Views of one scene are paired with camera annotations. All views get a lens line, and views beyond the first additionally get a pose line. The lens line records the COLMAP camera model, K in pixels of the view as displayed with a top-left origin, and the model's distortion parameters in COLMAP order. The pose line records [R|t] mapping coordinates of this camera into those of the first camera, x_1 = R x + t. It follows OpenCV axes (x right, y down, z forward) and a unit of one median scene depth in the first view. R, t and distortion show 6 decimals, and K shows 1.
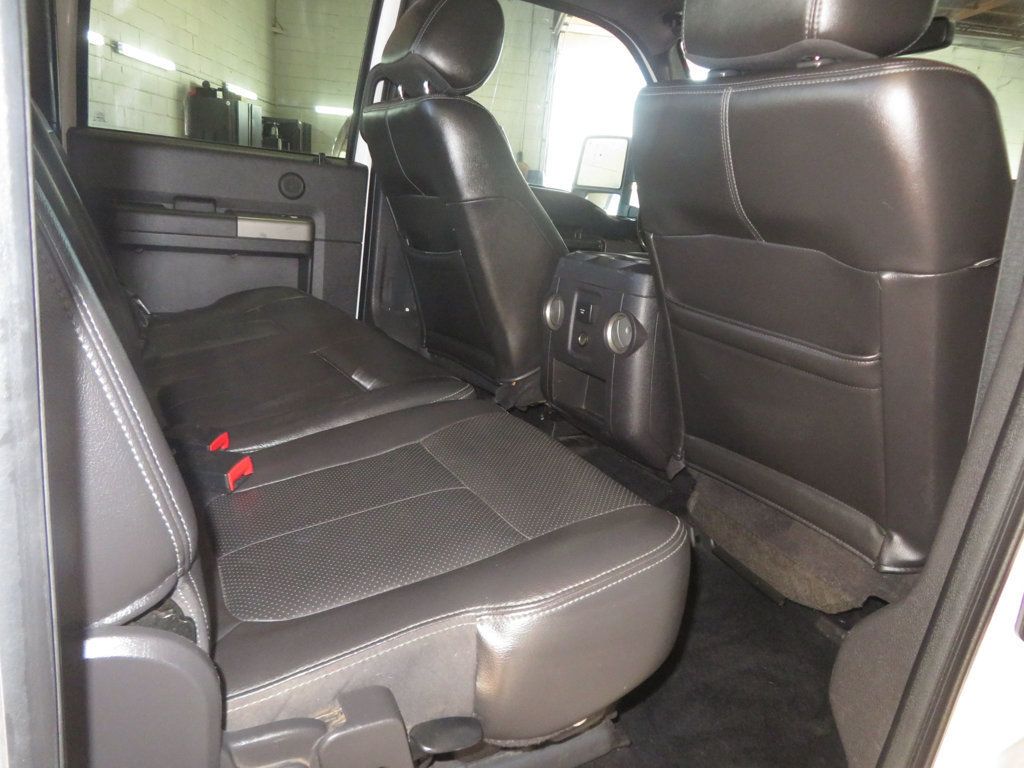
lens RADIAL K [[732.5, 0, 509.2], [0, 732.5, 371.9], [0, 0, 1]] dist [-0.001846, 0.008070]
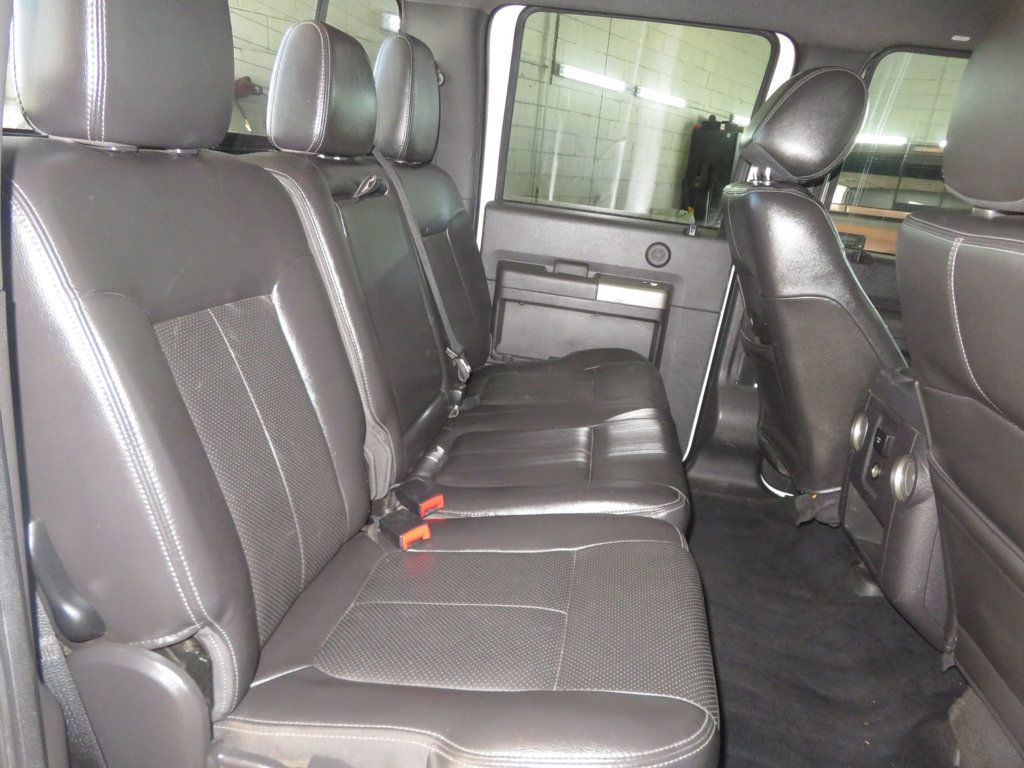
lens RADIAL K [[732.5, 0, 511.3], [0, 732.5, 379.9], [0, 0, 1]] dist [-0.001846, 0.008070]
pose [[0.802280, 0.163276, -0.574185, 0.187522], [-0.175322, 0.983895, 0.034812, -0.084974], [0.570622, 0.072738, 0.817985, 0.033373]]
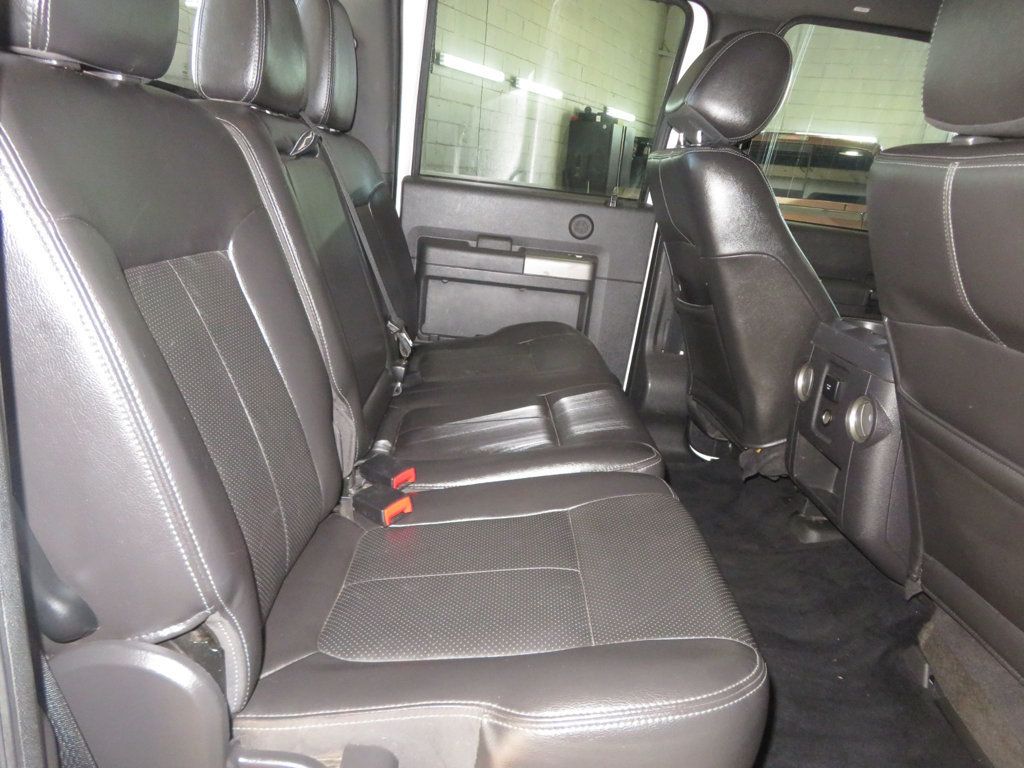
lens RADIAL K [[732.5, 0, 512.4], [0, 732.5, 379.5], [0, 0, 1]] dist [-0.001846, 0.008070]
pose [[0.888174, 0.120421, -0.443448, 0.120620], [-0.125564, 0.991924, 0.017872, -0.047316], [0.442019, 0.039808, 0.896122, 0.024595]]
